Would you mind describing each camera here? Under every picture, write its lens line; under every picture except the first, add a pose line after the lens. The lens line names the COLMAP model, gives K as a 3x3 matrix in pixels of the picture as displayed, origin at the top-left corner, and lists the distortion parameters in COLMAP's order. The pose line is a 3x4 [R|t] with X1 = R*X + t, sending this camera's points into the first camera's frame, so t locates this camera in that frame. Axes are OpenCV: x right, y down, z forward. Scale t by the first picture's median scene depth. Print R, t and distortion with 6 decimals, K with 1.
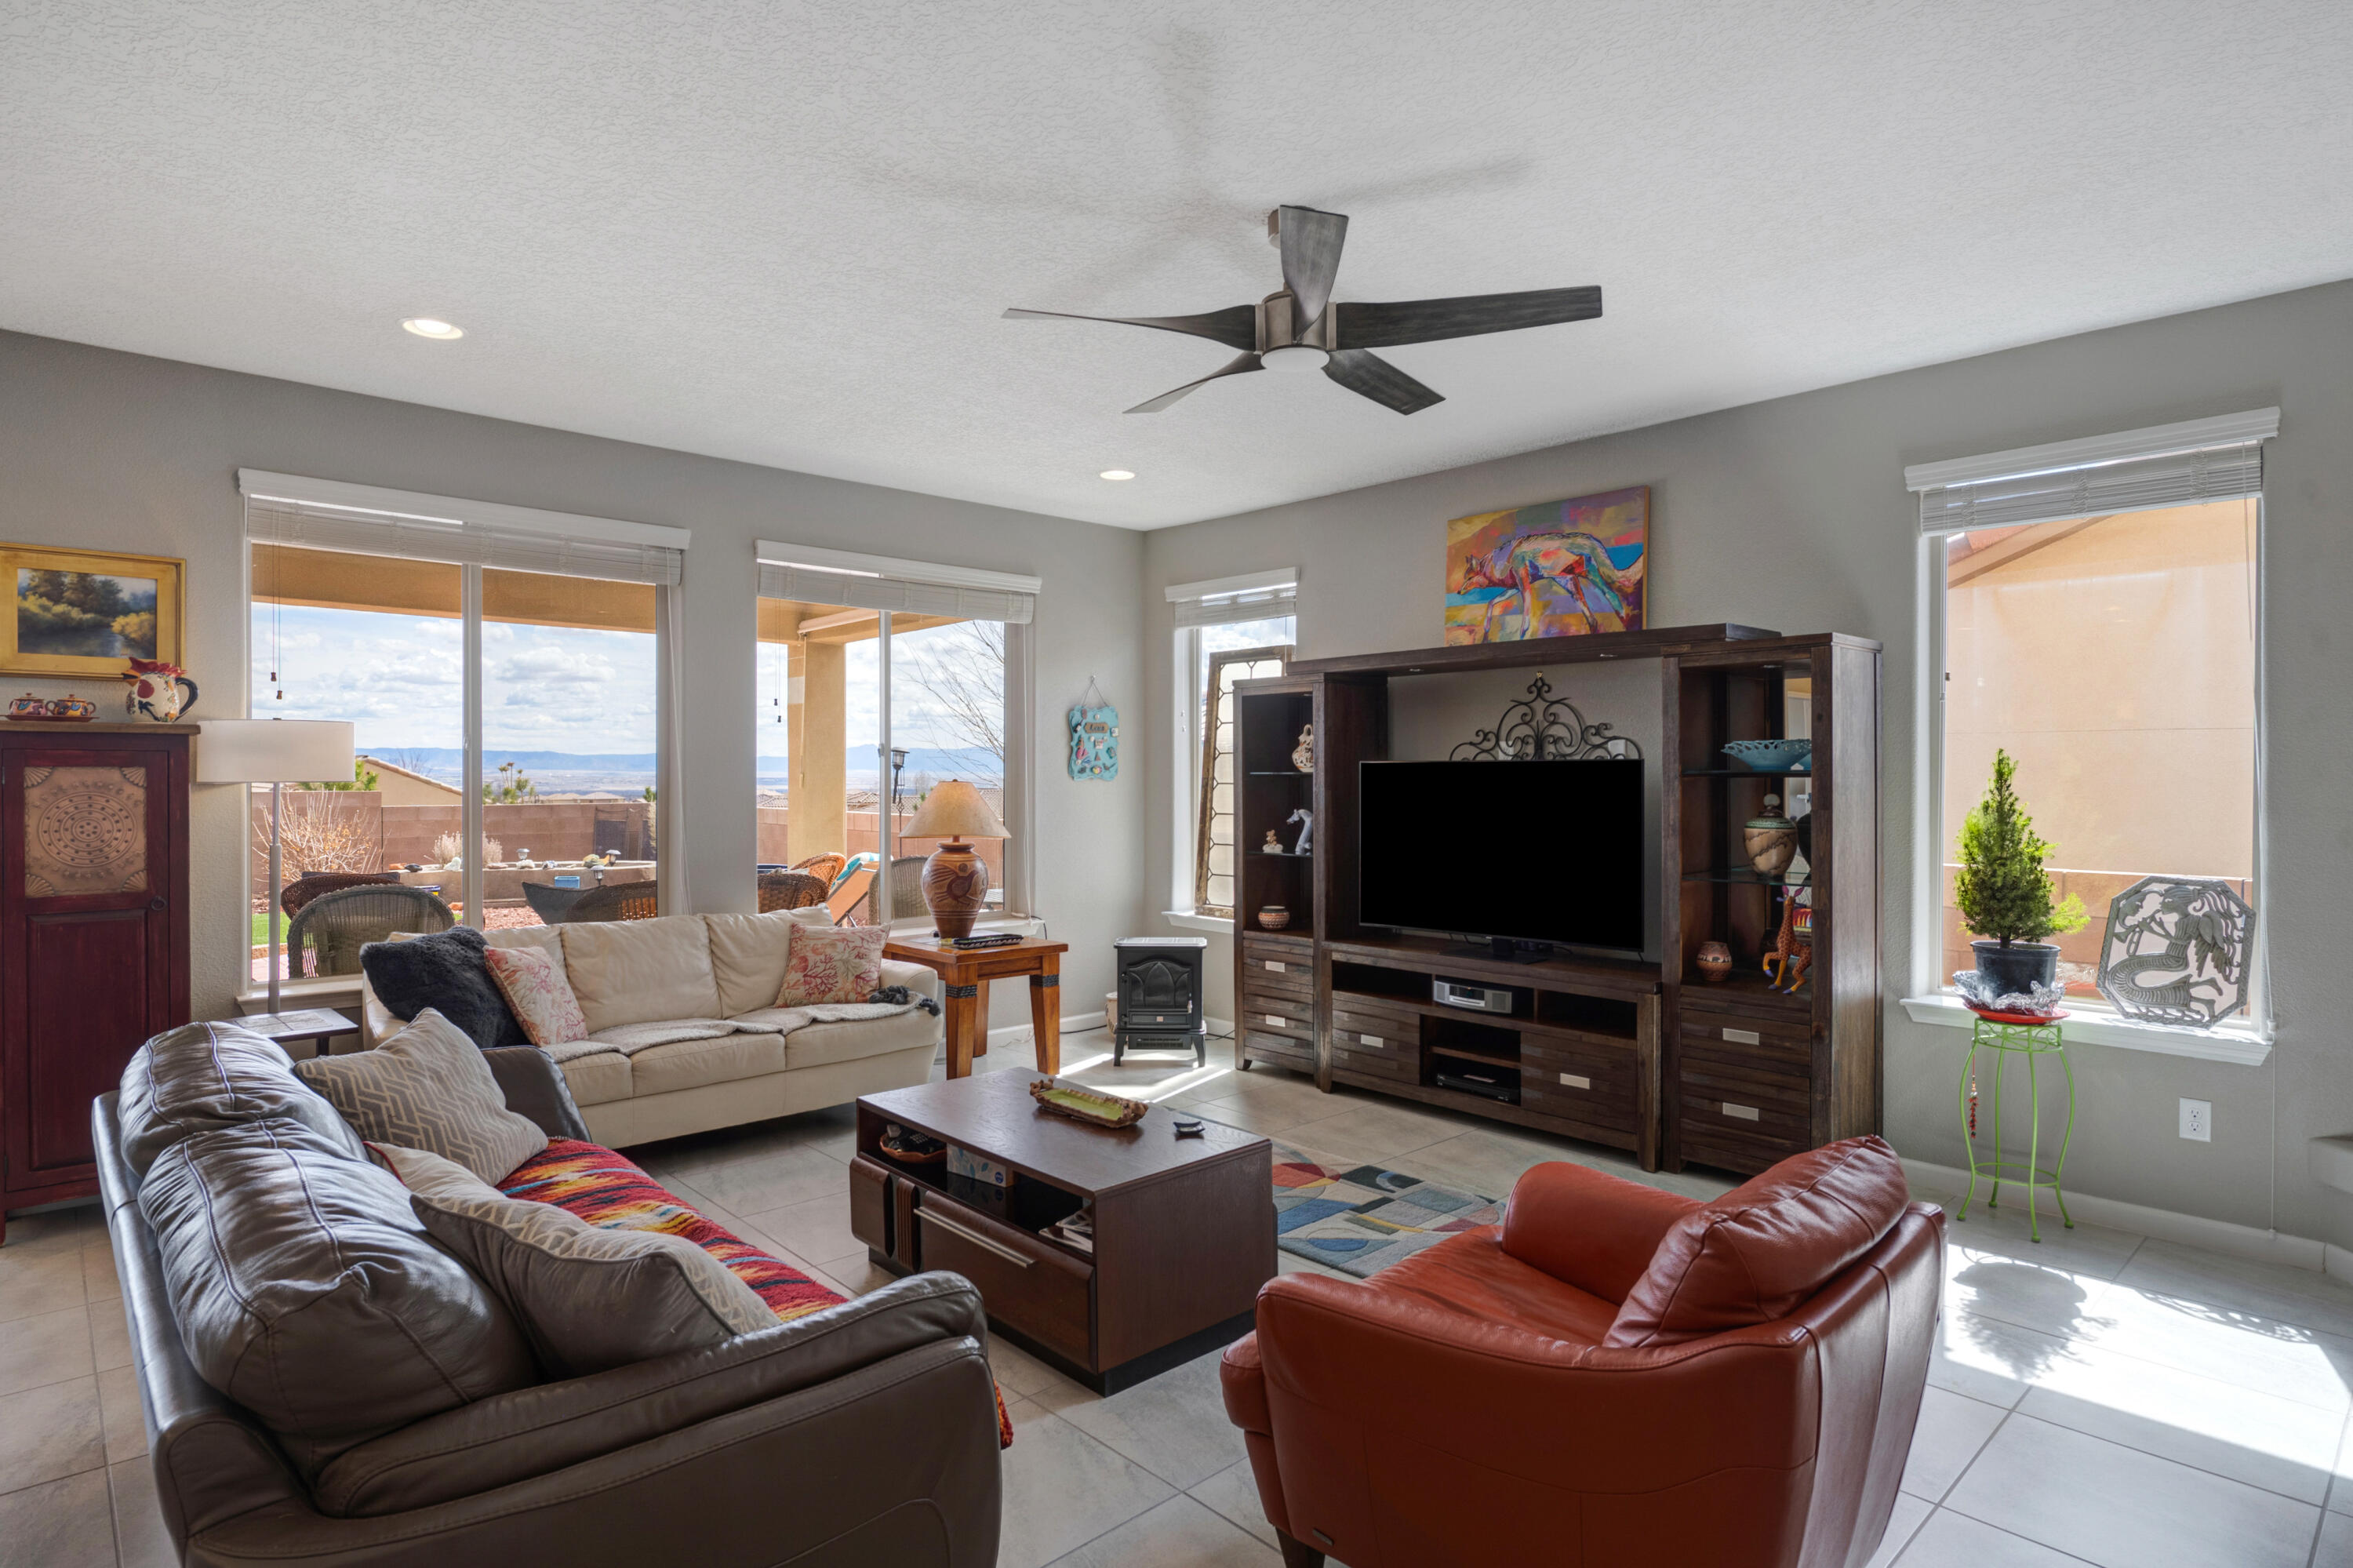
lens RADIAL K [[1255.3, 0, 1181.6], [0, 1255.3, 778.2], [0, 0, 1]] dist [-0.004658, -0.000531]
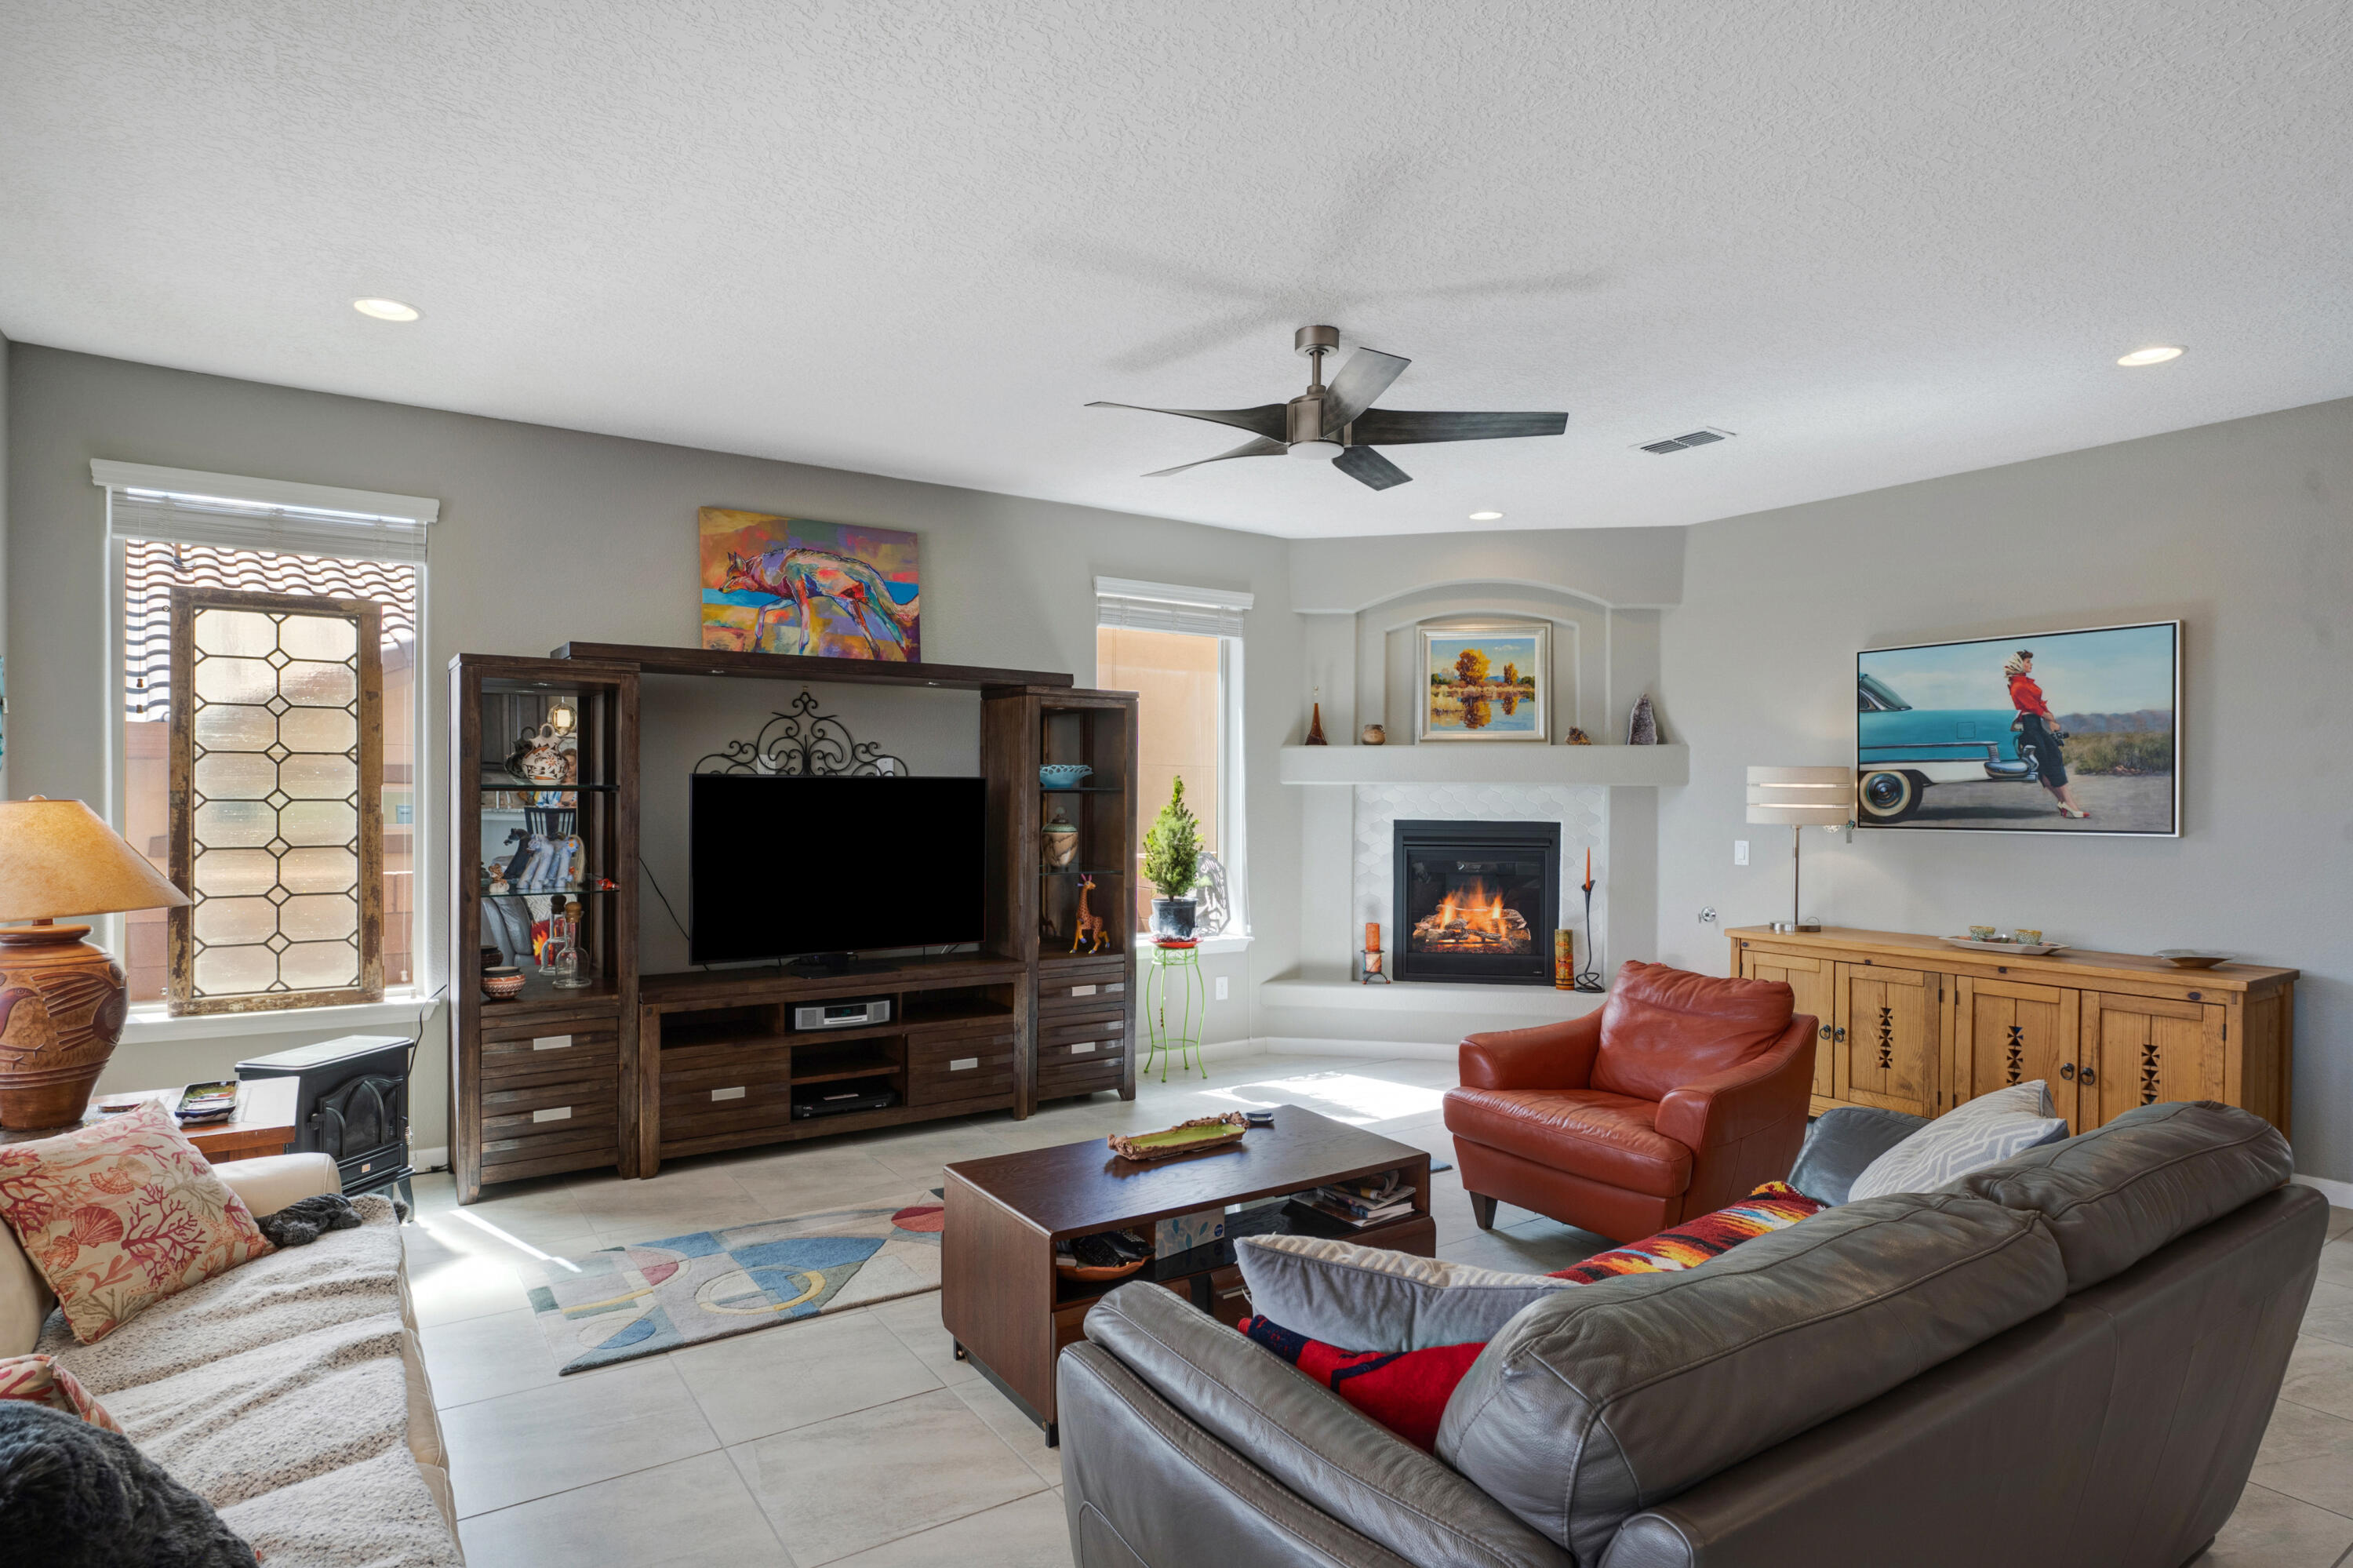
lens RADIAL K [[1255.3, 0, 1180.0], [0, 1255.3, 794.7], [0, 0, 1]] dist [-0.004658, -0.000531]
pose [[0.152765, -0.005404, 0.988248, -0.677845], [-0.006038, 0.999961, 0.006401, -0.007118], [-0.988244, -0.006945, 0.152726, 0.566324]]
